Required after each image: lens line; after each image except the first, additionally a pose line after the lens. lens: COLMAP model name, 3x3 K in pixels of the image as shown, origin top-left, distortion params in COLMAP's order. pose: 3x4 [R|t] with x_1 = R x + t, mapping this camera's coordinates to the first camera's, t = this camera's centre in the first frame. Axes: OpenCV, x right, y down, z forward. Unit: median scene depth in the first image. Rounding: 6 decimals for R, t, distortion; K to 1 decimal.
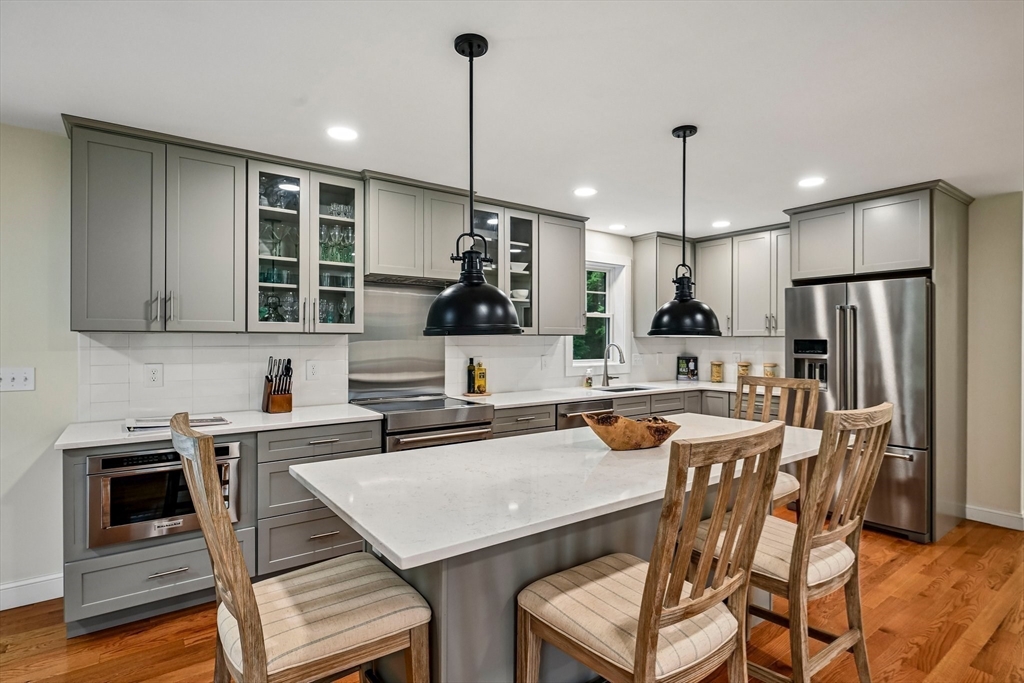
lens RADIAL K [[518.1, 0, 512.0], [0, 518.1, 341.5], [0, 0, 1]] dist [-0.001506, -0.000274]
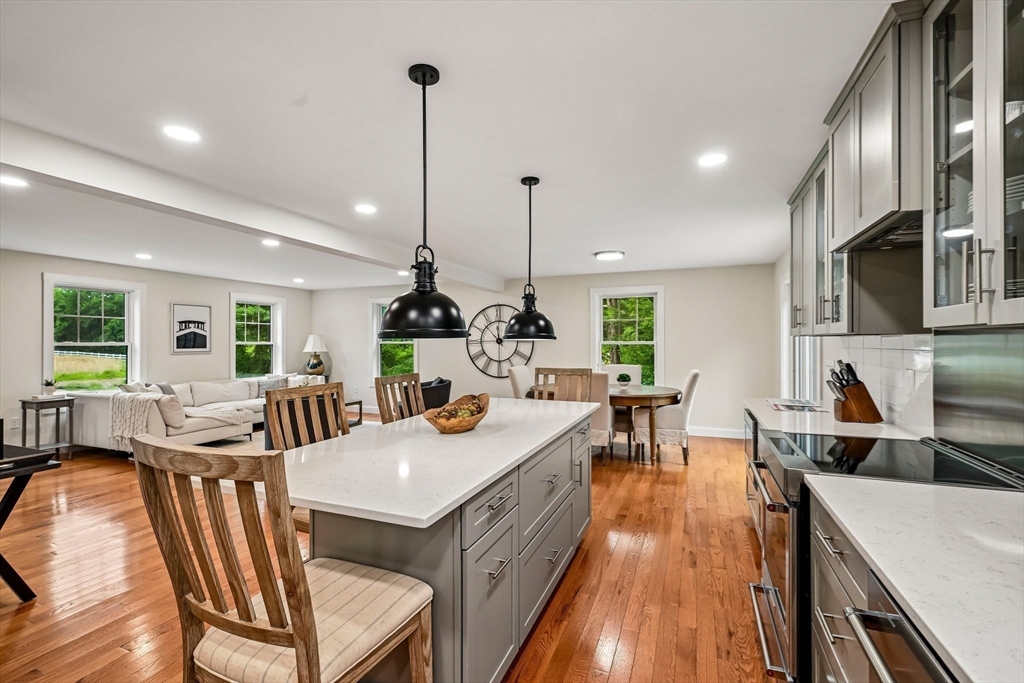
lens RADIAL K [[452.4, 0, 512.0], [0, 452.4, 341.5], [0, 0, 1]] dist [-0.000849, -0.000467]
pose [[-0.849943, -0.000612, -0.526875, 0.456793], [-0.002133, 0.999995, 0.002279, -0.006949], [0.526871, 0.003060, -0.849940, 1.302237]]
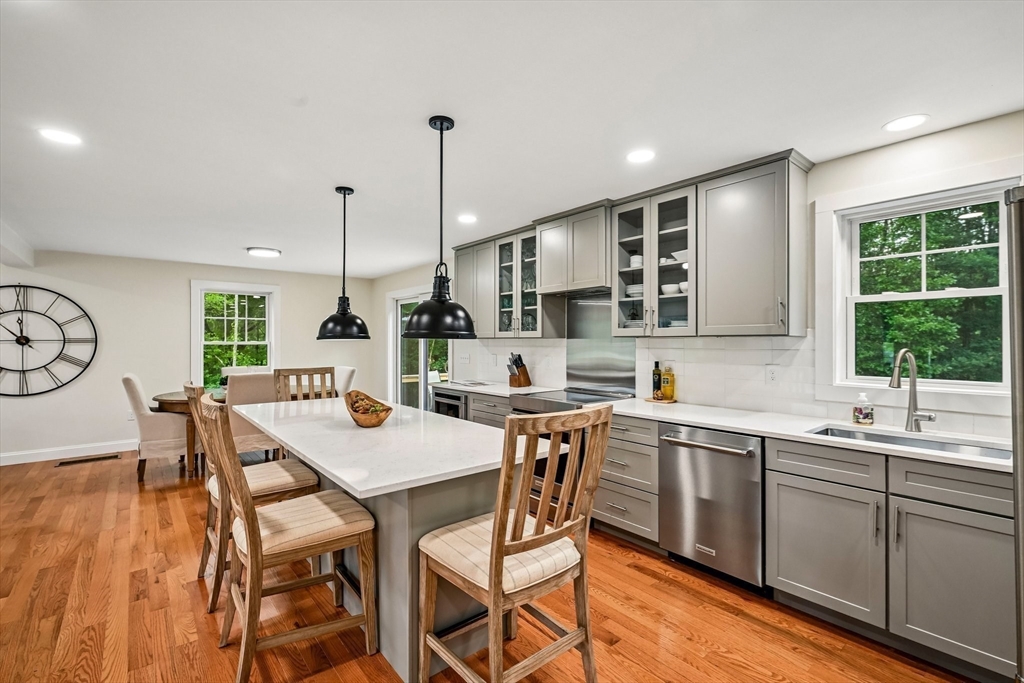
lens RADIAL K [[452.4, 0, 512.0], [0, 452.4, 341.5], [0, 0, 1]] dist [-0.000849, -0.000467]
pose [[0.062919, -0.001481, -0.998018, 0.921468], [-0.003068, 0.999994, -0.001677, -0.003551], [0.998014, 0.003167, 0.062914, 0.855245]]
